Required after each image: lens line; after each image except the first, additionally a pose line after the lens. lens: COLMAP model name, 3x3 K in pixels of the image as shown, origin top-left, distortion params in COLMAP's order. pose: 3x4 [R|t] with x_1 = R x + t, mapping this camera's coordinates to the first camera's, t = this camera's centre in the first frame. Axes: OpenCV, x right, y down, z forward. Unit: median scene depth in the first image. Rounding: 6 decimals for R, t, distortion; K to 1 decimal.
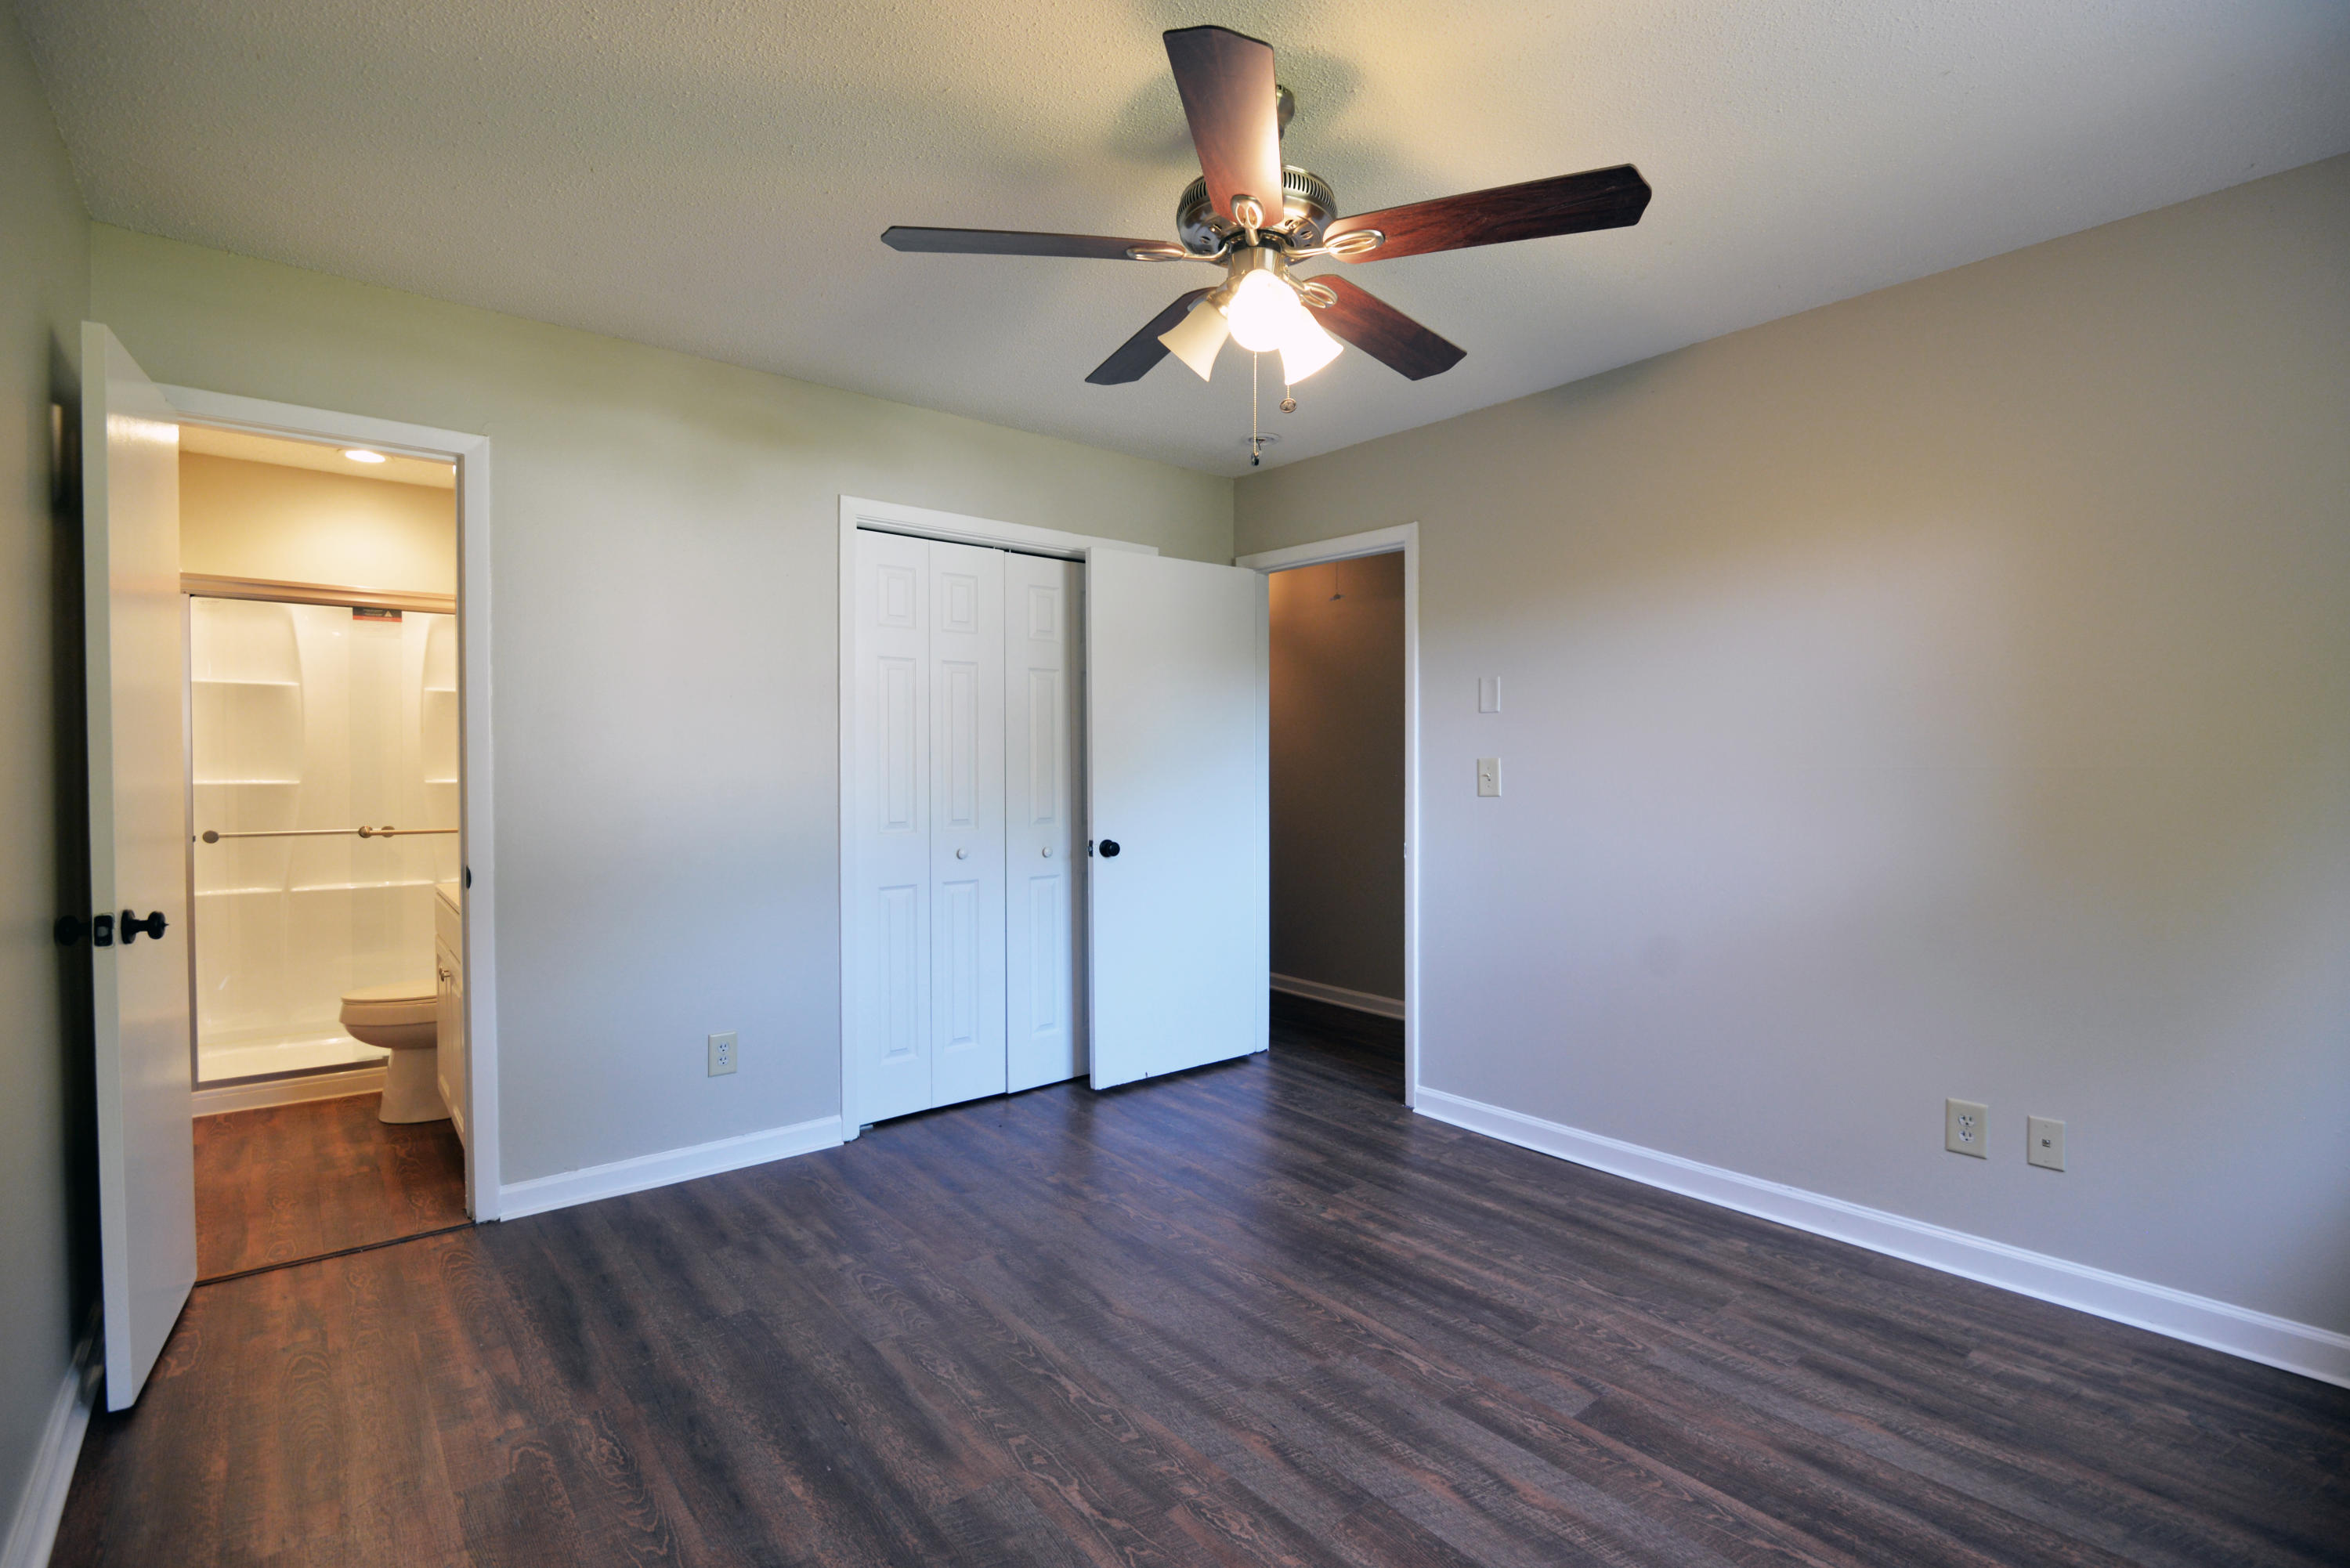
lens RADIAL K [[1076.4, 0, 1180.6], [0, 1076.4, 780.3], [0, 0, 1]] dist [-0.007574, -0.005736]
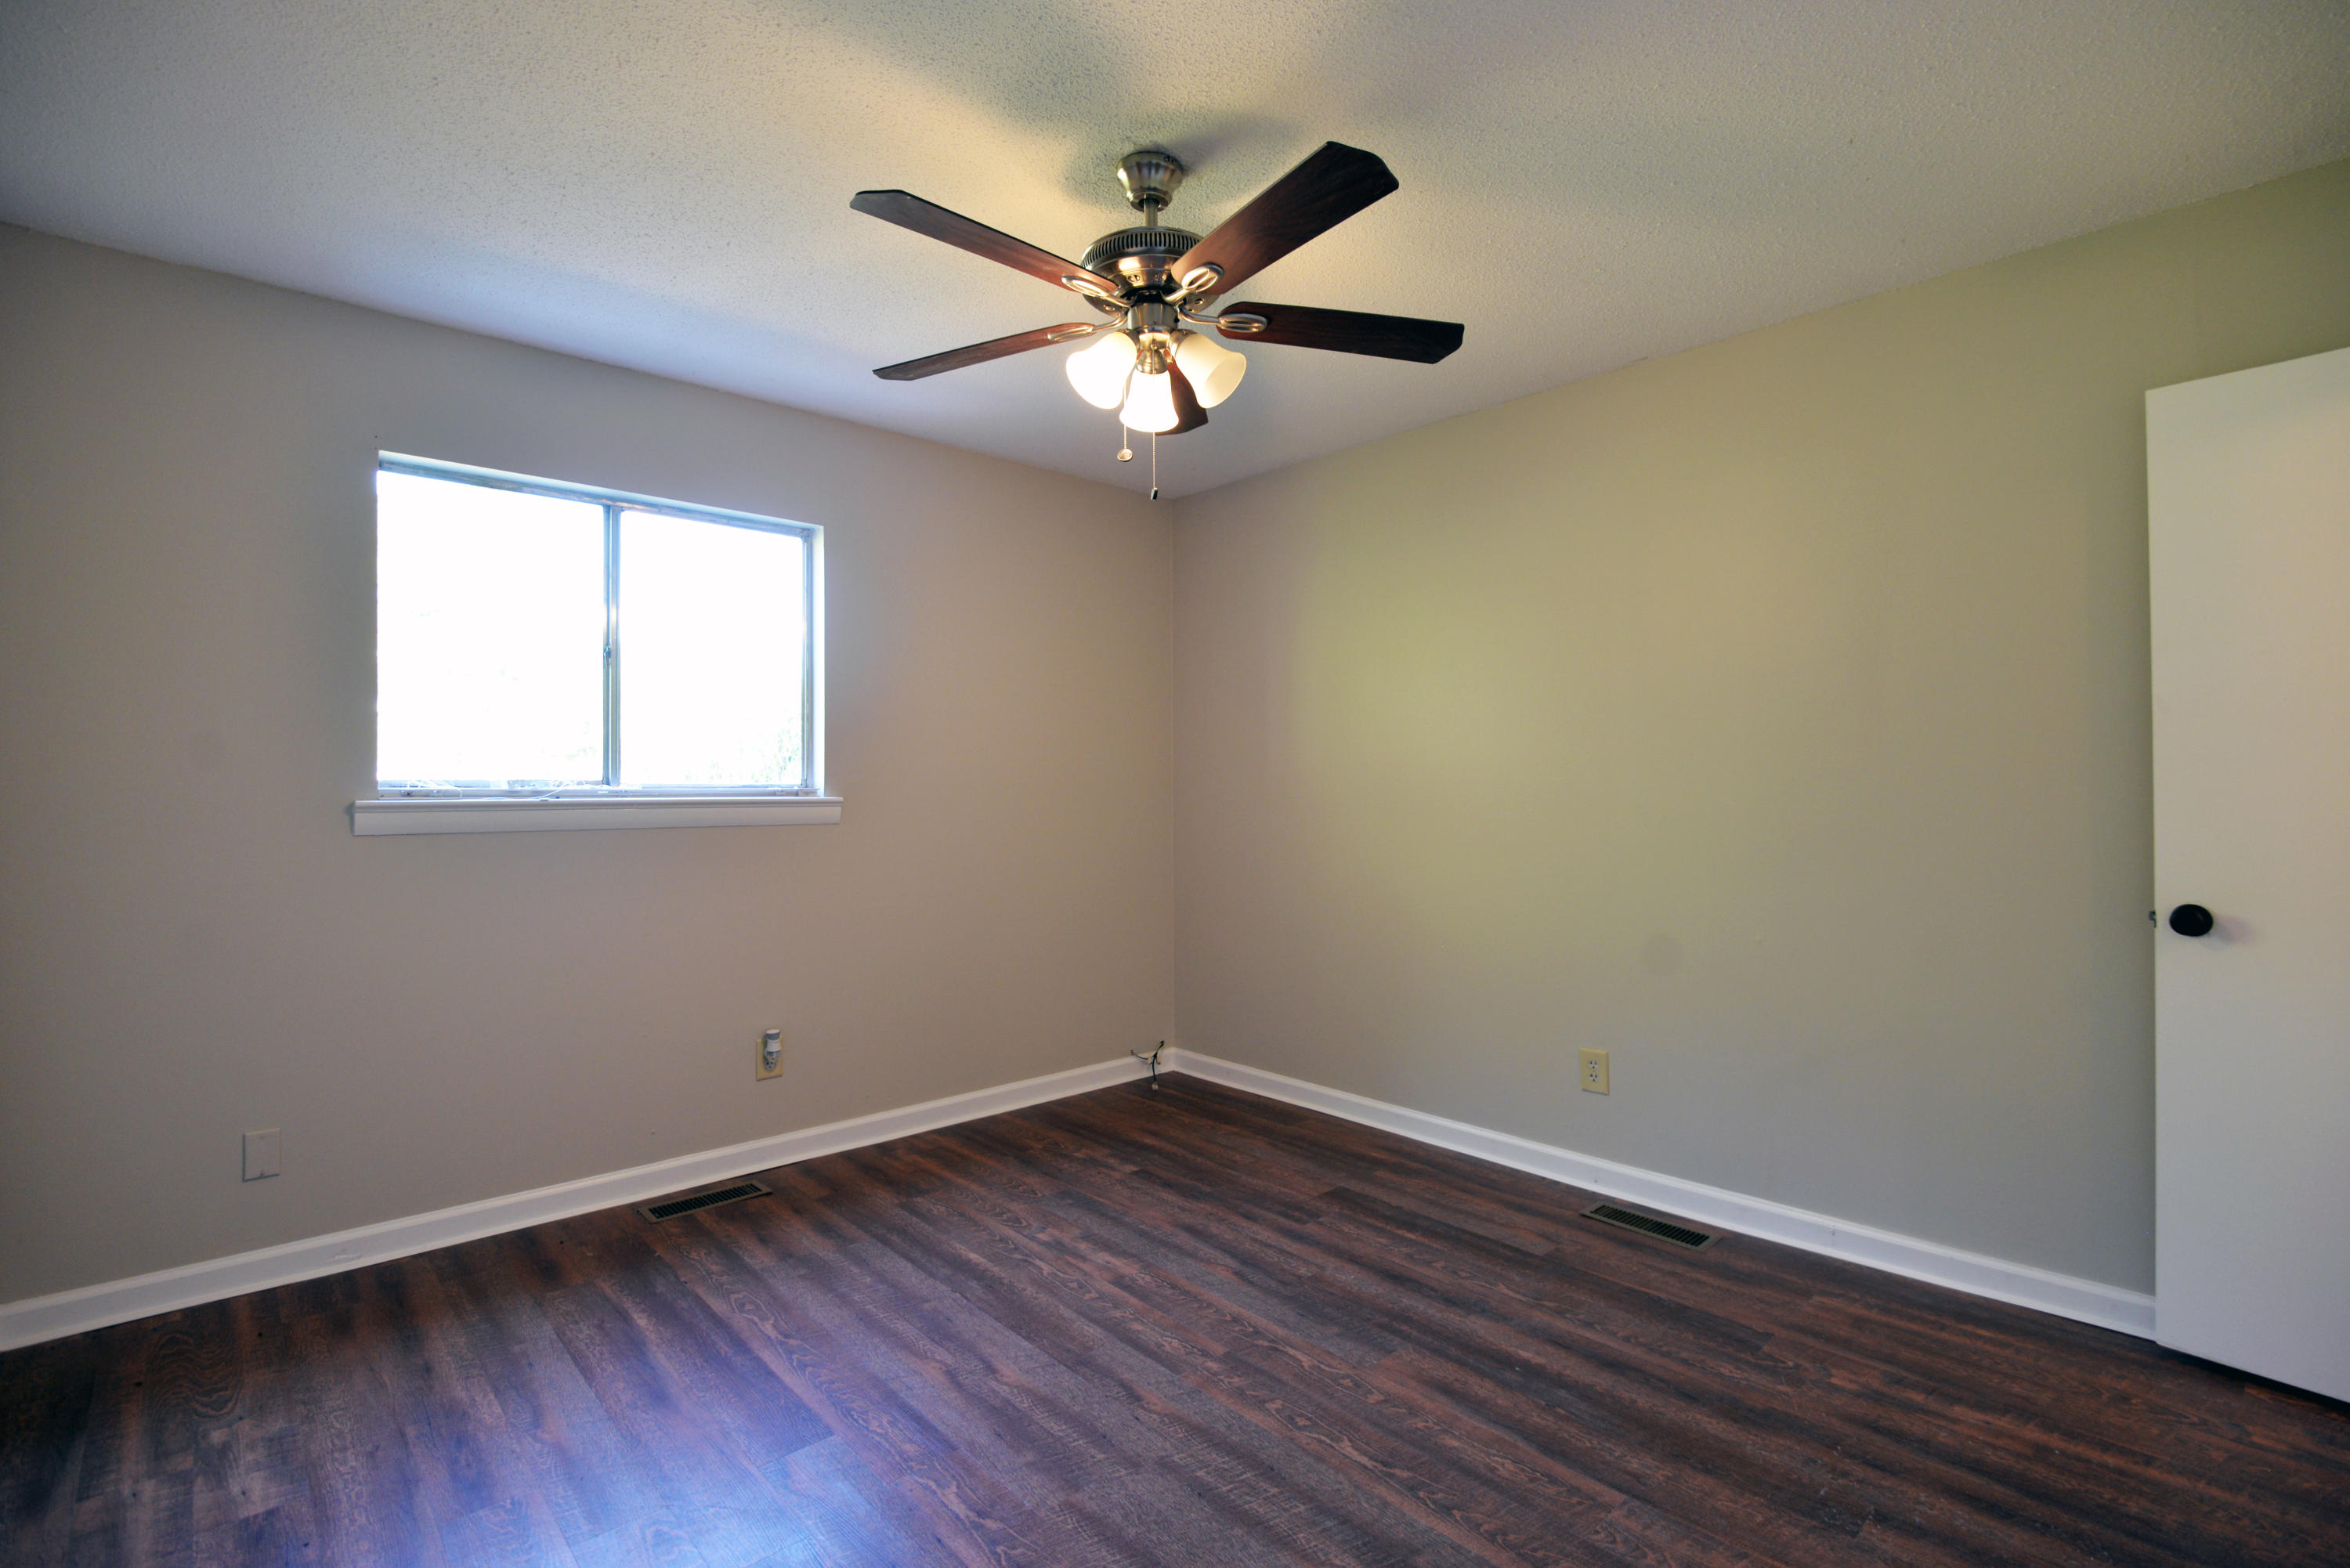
lens RADIAL K [[1076.4, 0, 1174.1], [0, 1076.4, 779.4], [0, 0, 1]] dist [-0.007574, -0.005736]
pose [[-0.998840, 0.003863, -0.047989, 0.100828], [0.003179, 0.999892, 0.014323, -0.025622], [0.048039, 0.014154, -0.998745, 2.062243]]
